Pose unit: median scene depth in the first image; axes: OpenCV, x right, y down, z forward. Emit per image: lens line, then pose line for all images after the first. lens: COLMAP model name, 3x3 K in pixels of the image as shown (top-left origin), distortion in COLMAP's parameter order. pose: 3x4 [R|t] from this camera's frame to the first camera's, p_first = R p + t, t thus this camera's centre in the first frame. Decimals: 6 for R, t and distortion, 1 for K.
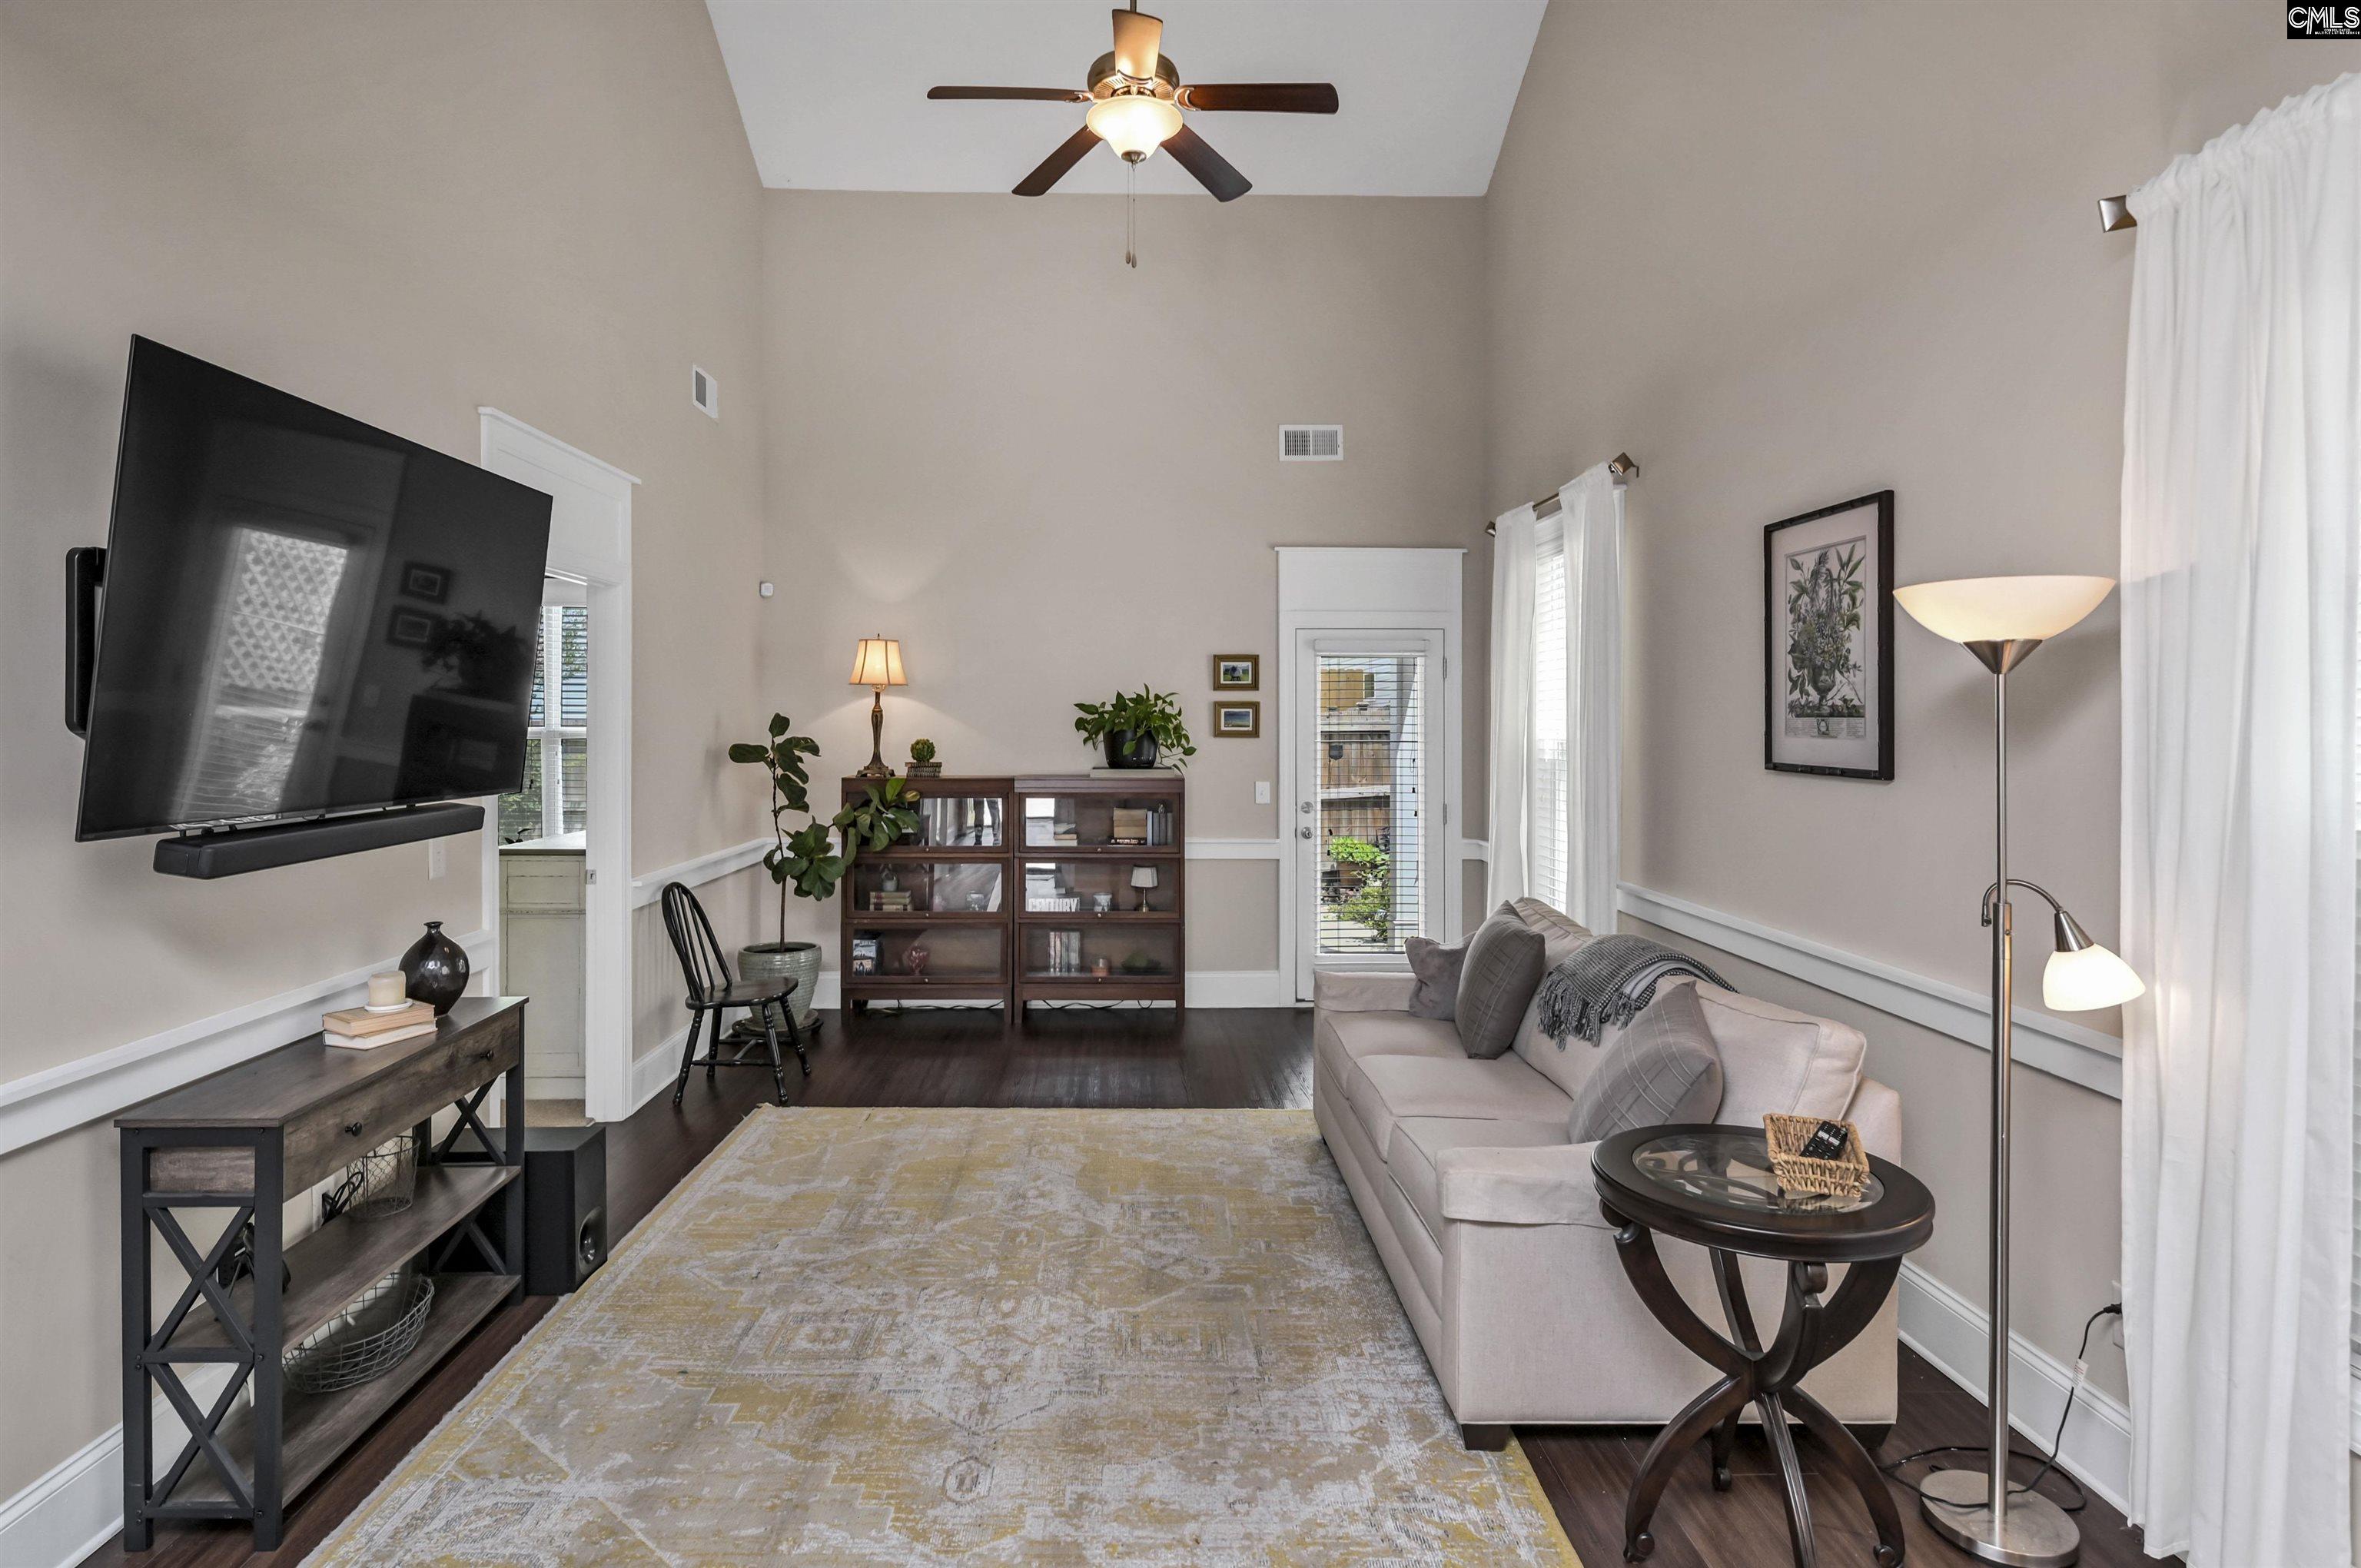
lens RADIAL K [[1218.5, 0, 1179.5], [0, 1218.5, 720.4], [0, 0, 1]] dist [-0.000875, -0.003035]
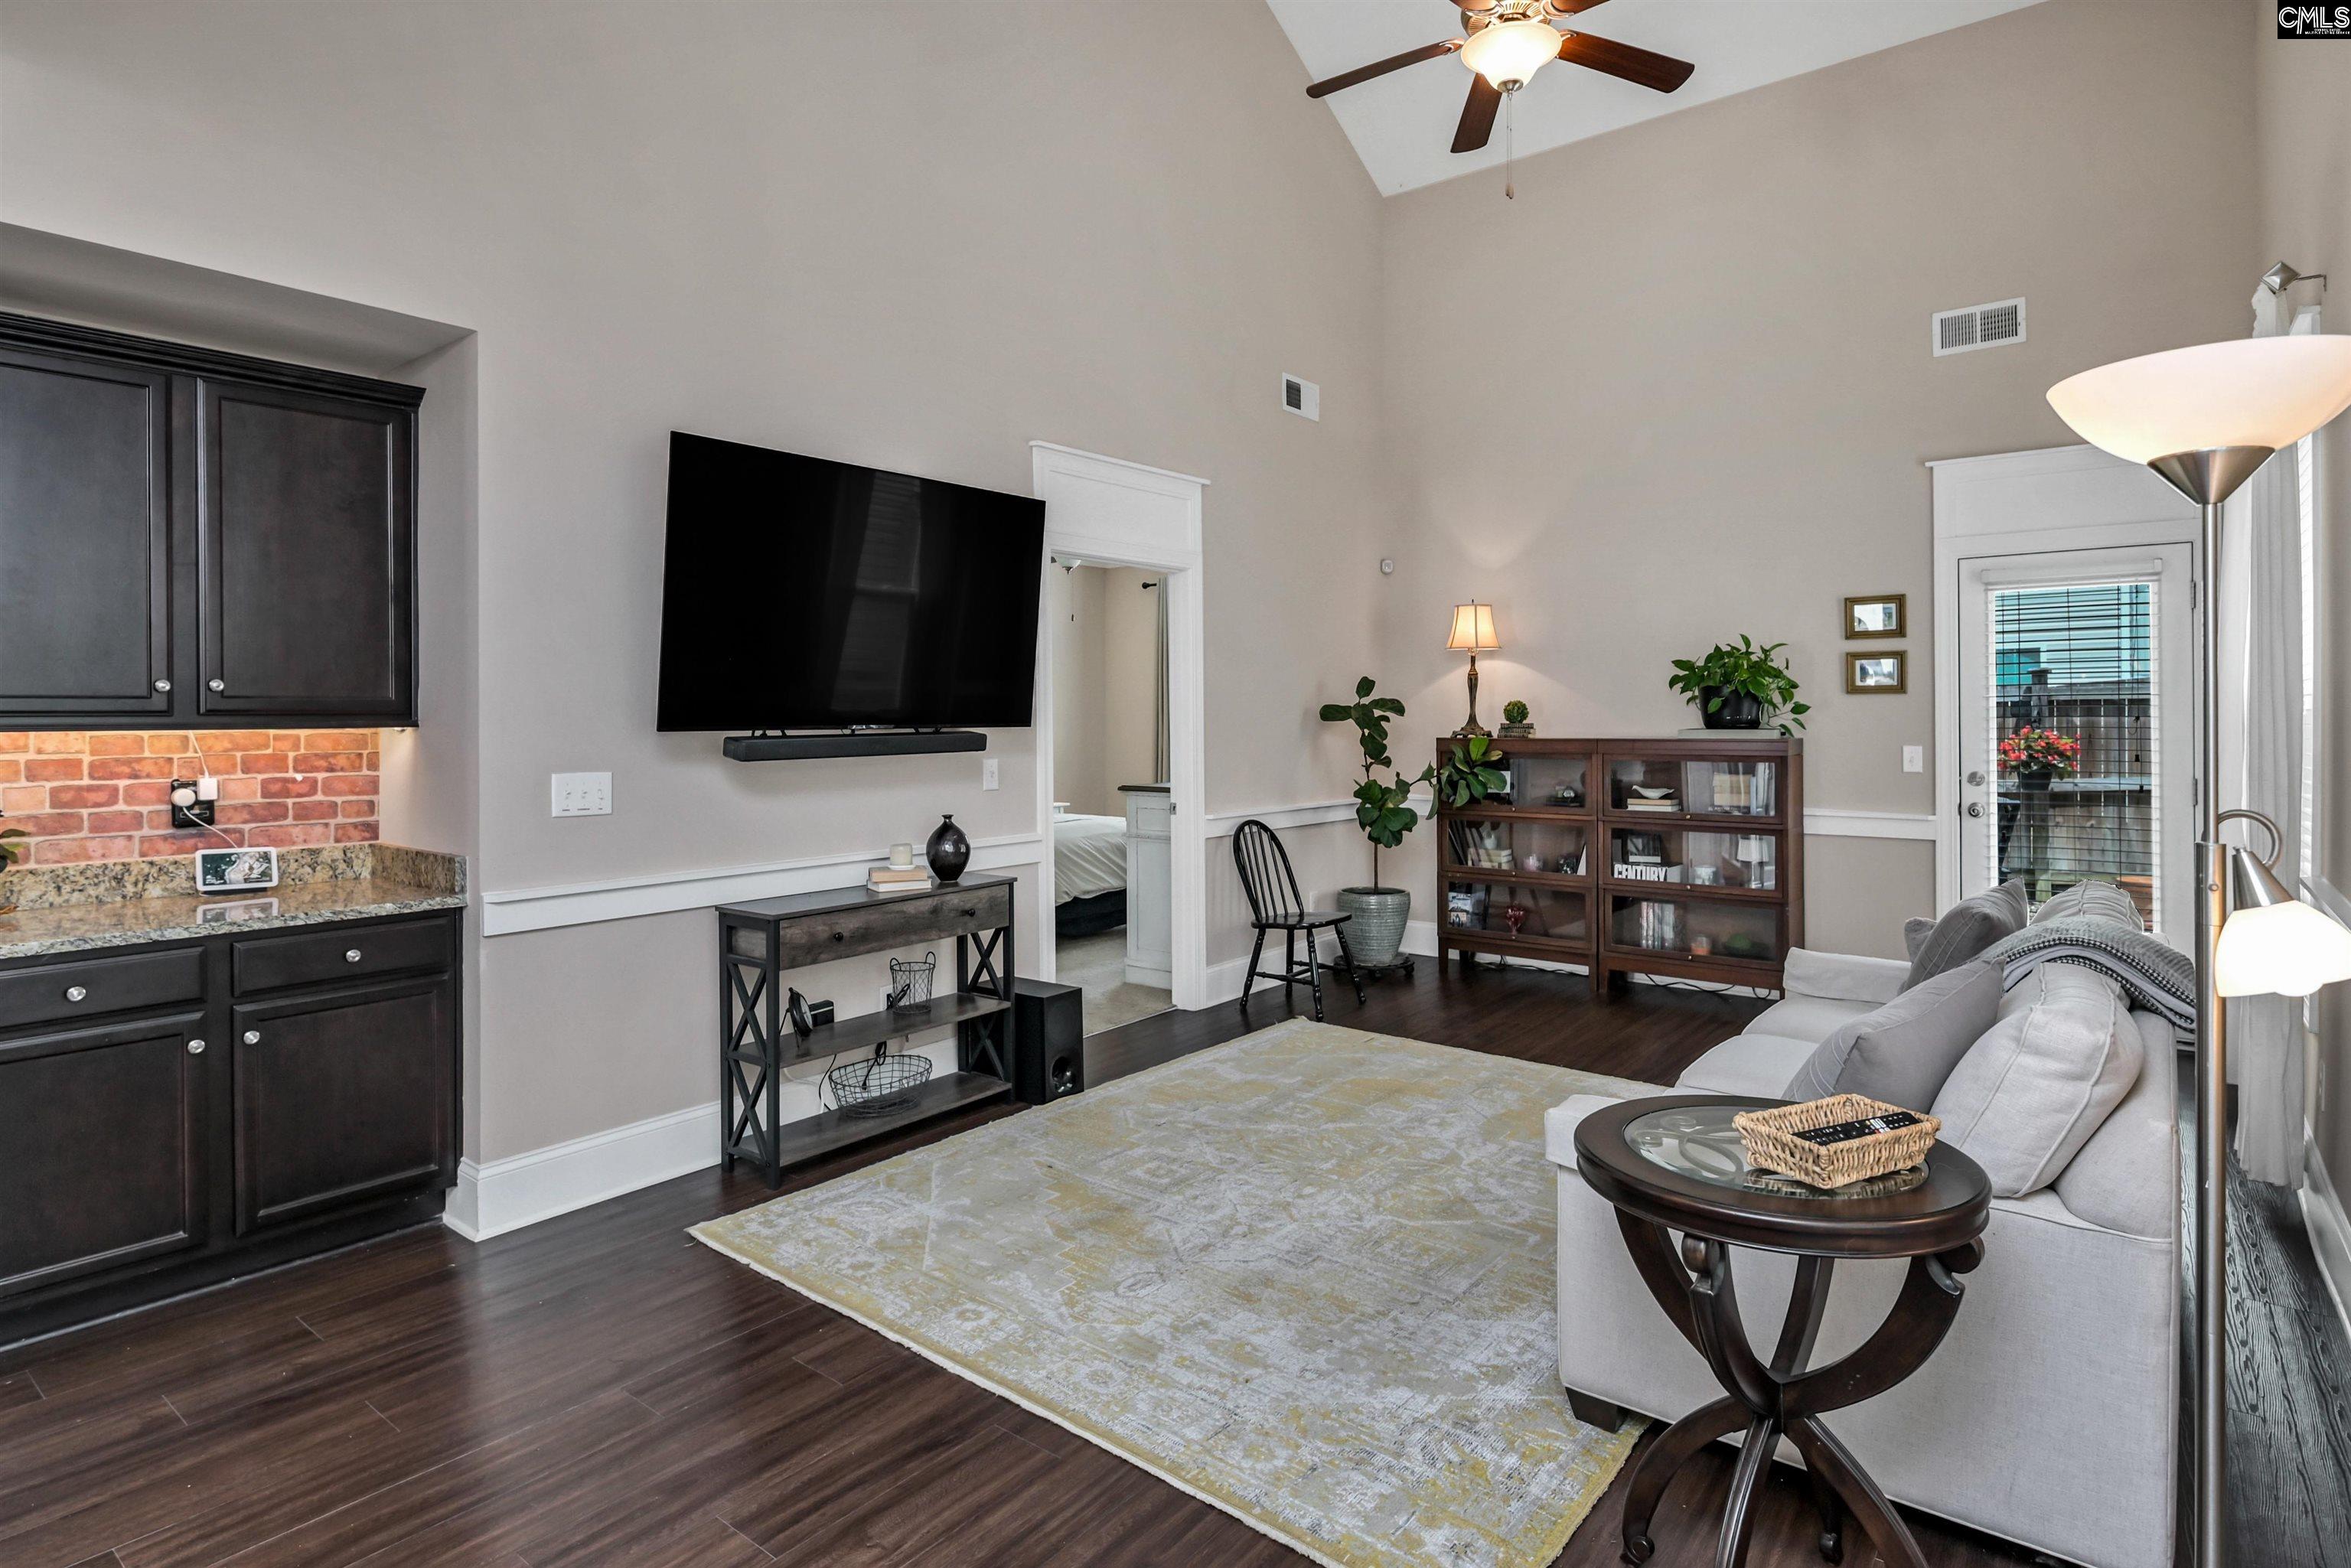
lens RADIAL K [[1240.7, 0, 1211.8], [0, 1240.7, 719.4], [0, 0, 1]] dist [-0.002008, -0.000947]
pose [[0.771395, -0.008033, -0.636306, 0.442409], [0.010992, 0.999939, 0.000702, 0.048695], [0.636261, -0.007535, 0.771437, 0.077185]]
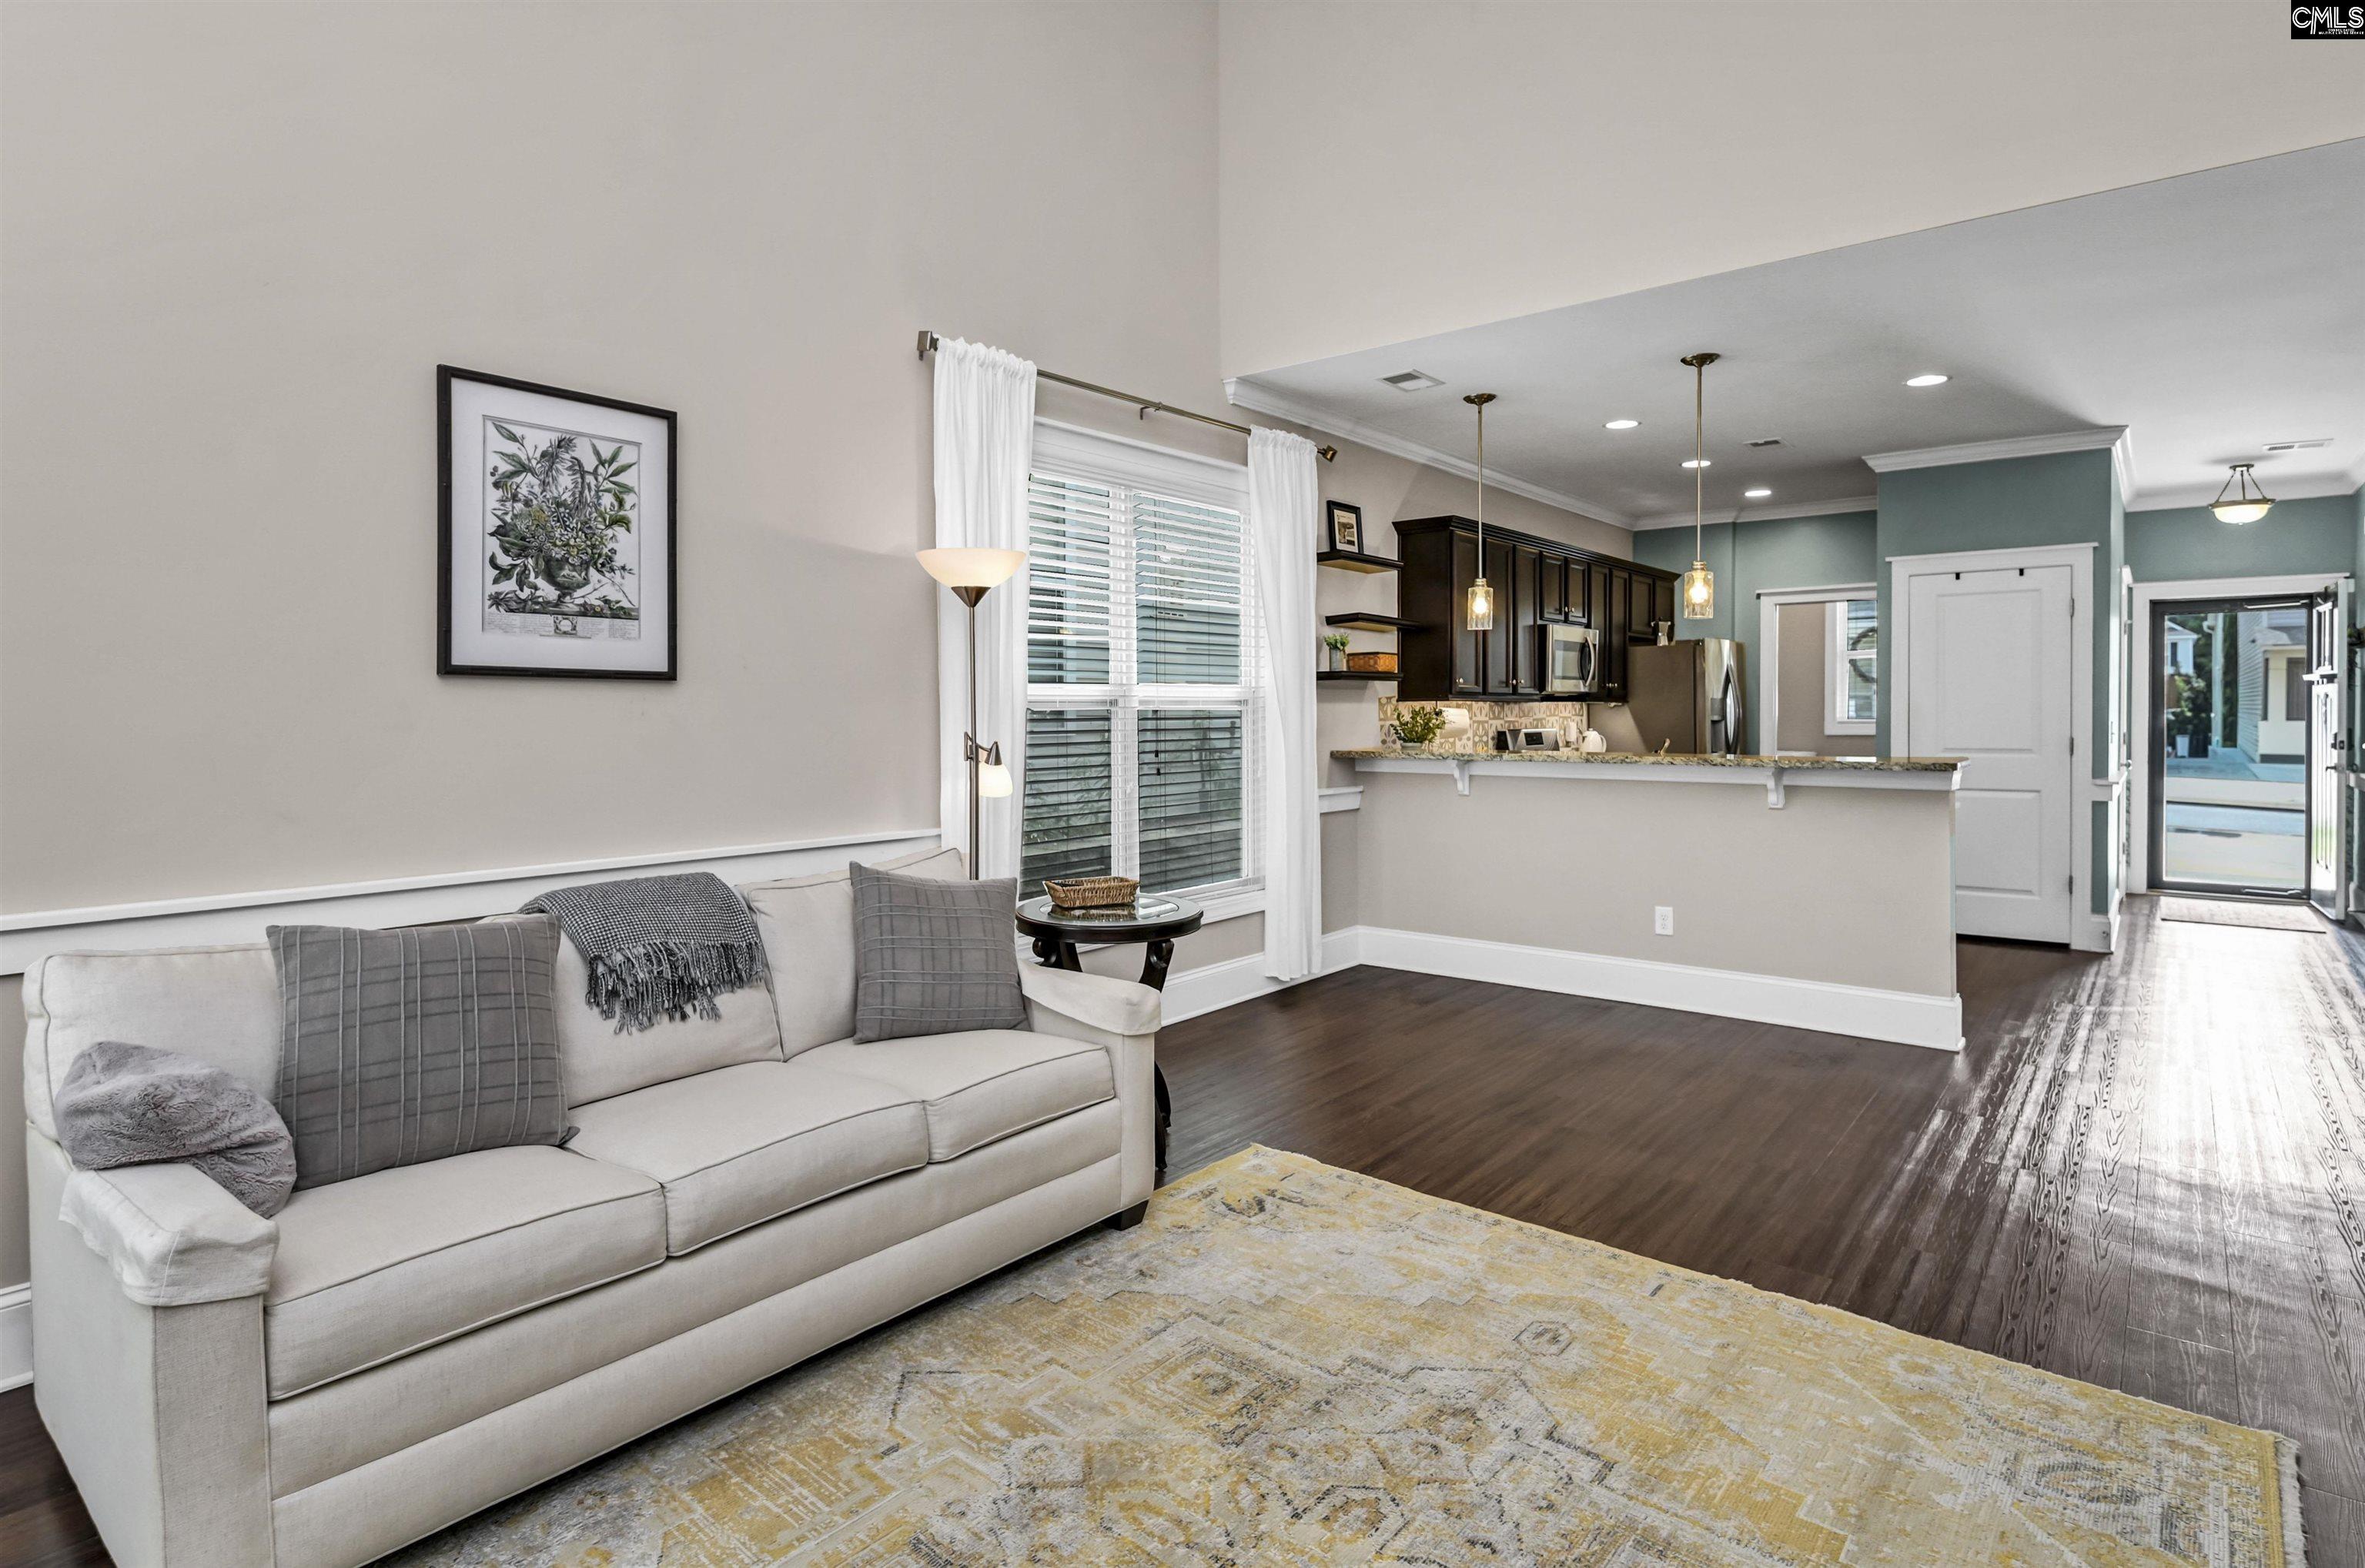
lens RADIAL K [[1220.4, 0, 1181.5], [0, 1220.4, 720.3], [0, 0, 1]] dist [-0.000875, -0.003035]
pose [[-0.740642, -0.009928, 0.671827, -0.427399], [-0.003933, 0.999938, 0.010441, 0.063368], [-0.671889, 0.005091, -0.740635, 1.328229]]
